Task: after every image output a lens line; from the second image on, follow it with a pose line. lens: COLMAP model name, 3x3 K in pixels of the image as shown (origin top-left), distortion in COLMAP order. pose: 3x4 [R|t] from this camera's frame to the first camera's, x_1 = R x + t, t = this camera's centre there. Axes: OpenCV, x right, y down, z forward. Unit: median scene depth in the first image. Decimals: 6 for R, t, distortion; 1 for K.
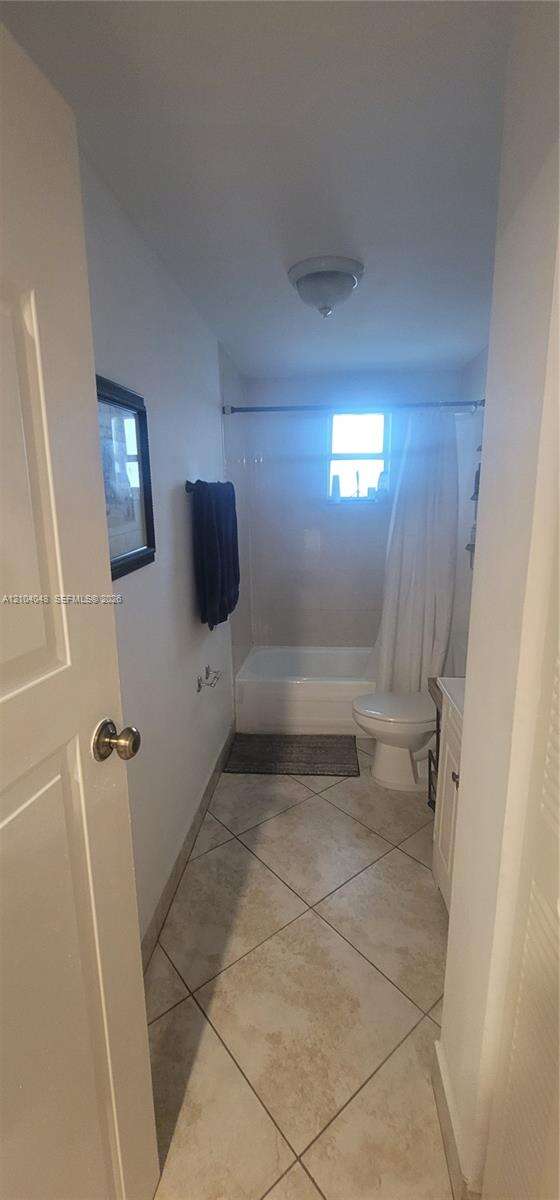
lens RADIAL K [[491.8, 0, 279.6], [0, 491.8, 600.7], [0, 0, 1]] dist [-0.006058, 0.000666]
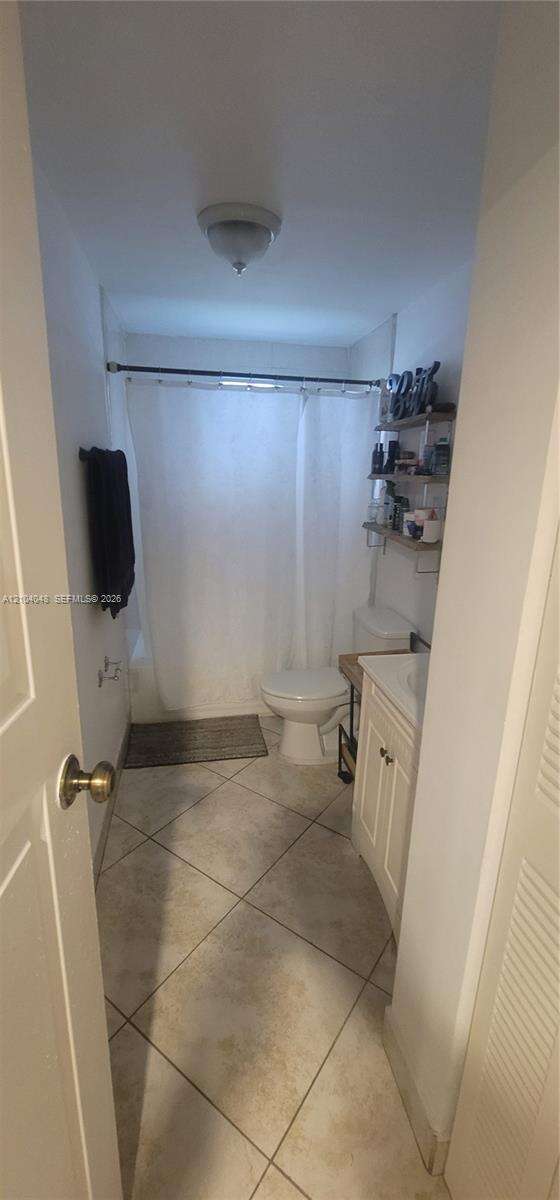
lens RADIAL K [[491.8, 0, 280.7], [0, 491.8, 601.1], [0, 0, 1]] dist [-0.006058, 0.000666]
pose [[0.962079, -0.036822, 0.270274, -0.085535], [0.021592, 0.998018, 0.059109, -0.017401], [-0.271914, -0.051032, 0.960967, 0.058409]]
